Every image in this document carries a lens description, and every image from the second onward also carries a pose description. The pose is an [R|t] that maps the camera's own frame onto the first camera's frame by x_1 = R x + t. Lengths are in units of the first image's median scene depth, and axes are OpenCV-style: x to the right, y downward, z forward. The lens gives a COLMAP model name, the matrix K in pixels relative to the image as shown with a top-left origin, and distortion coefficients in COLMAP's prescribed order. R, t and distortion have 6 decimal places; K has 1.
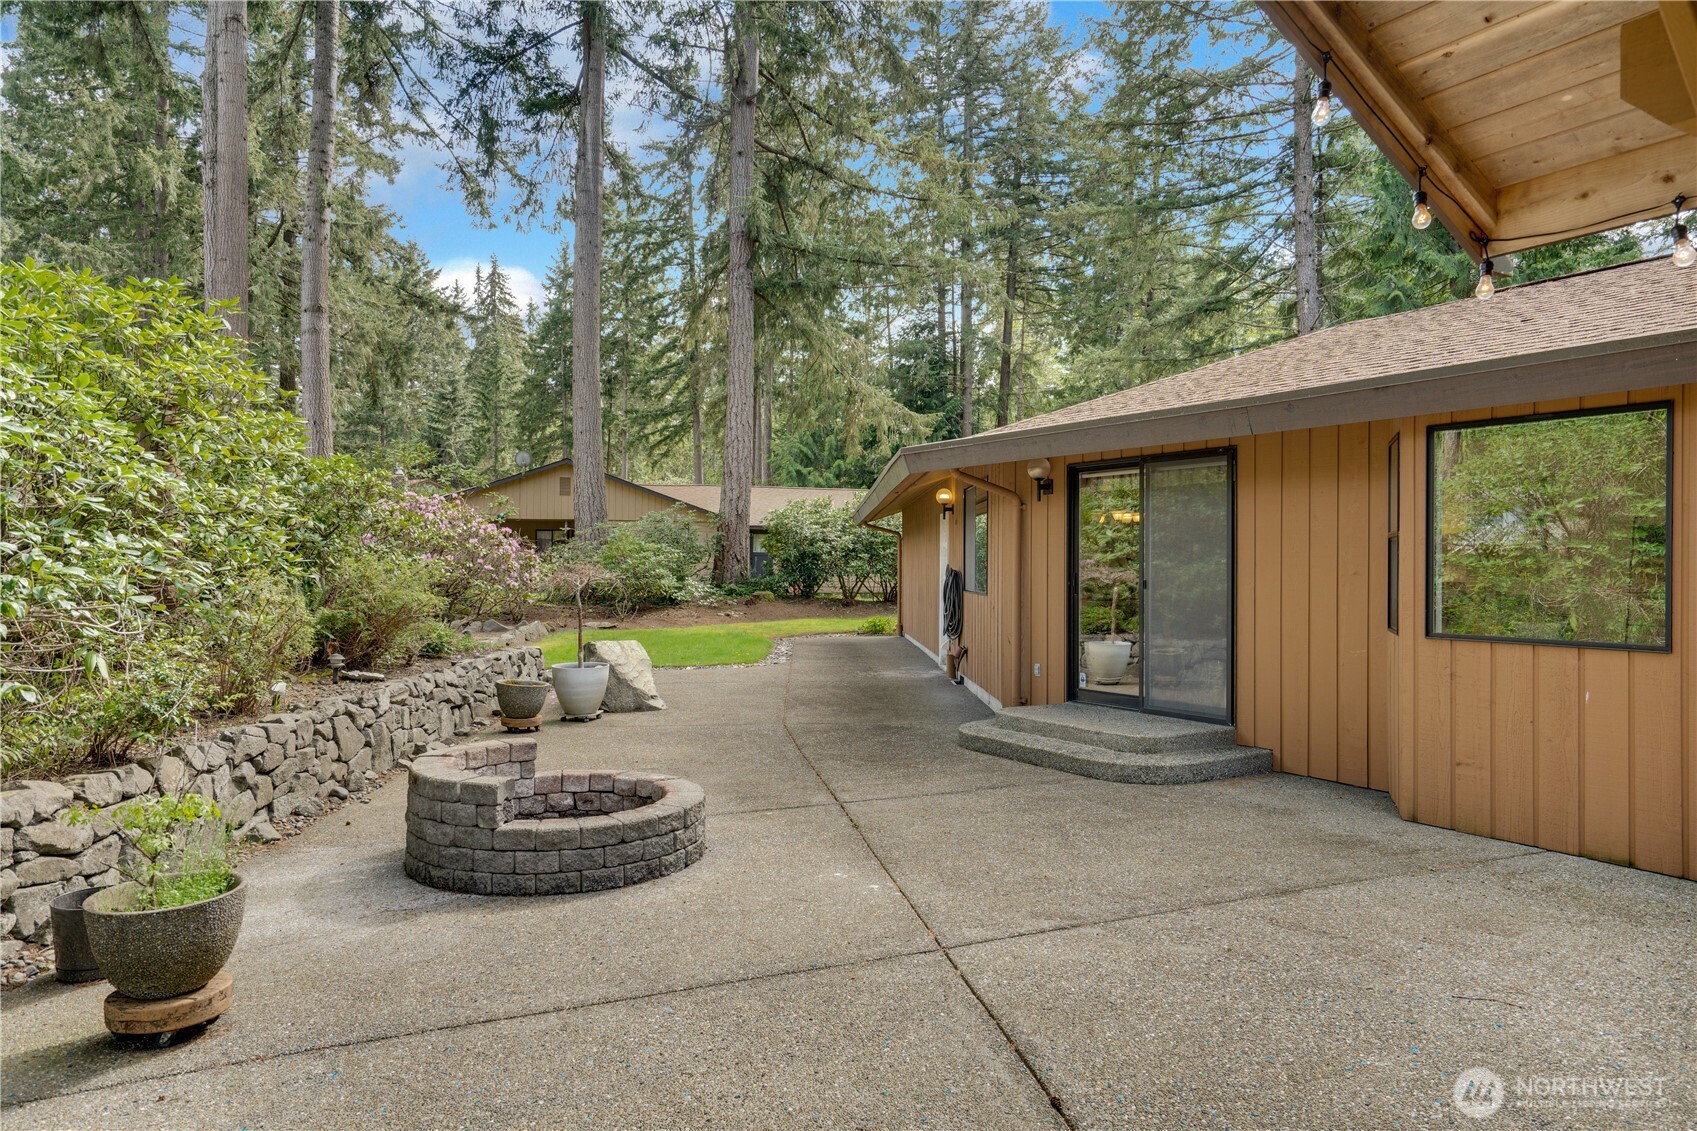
lens RADIAL K [[1159.1, 0, 848.5], [0, 1159.1, 565.5], [0, 0, 1]] dist [0.000806, -0.000267]
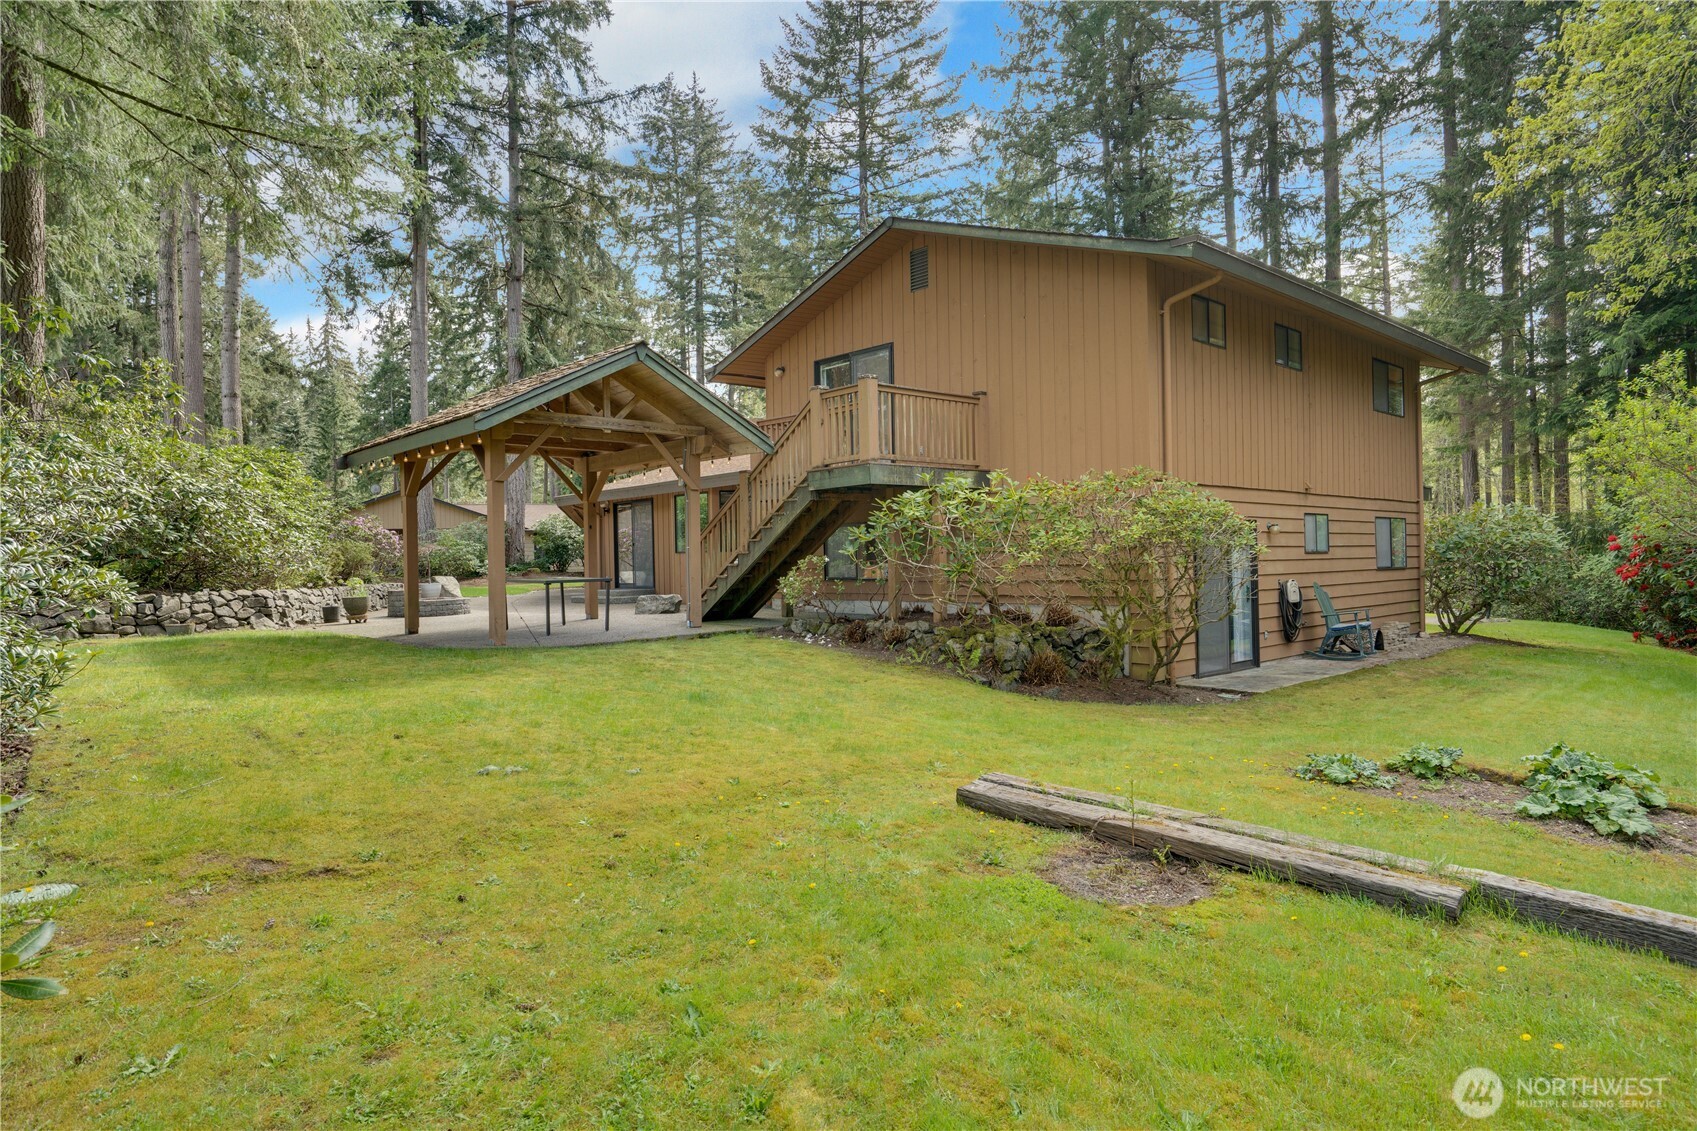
lens RADIAL K [[966.5, 0, 848.5], [0, 966.5, 565.5], [0, 0, 1]] dist [-0.019956, 0.000617]
pose [[0.979397, -0.027041, 0.200126, 0.028997], [0.026351, 0.999634, 0.006108, 0.006710], [-0.200218, -0.000708, 0.979751, -0.146048]]
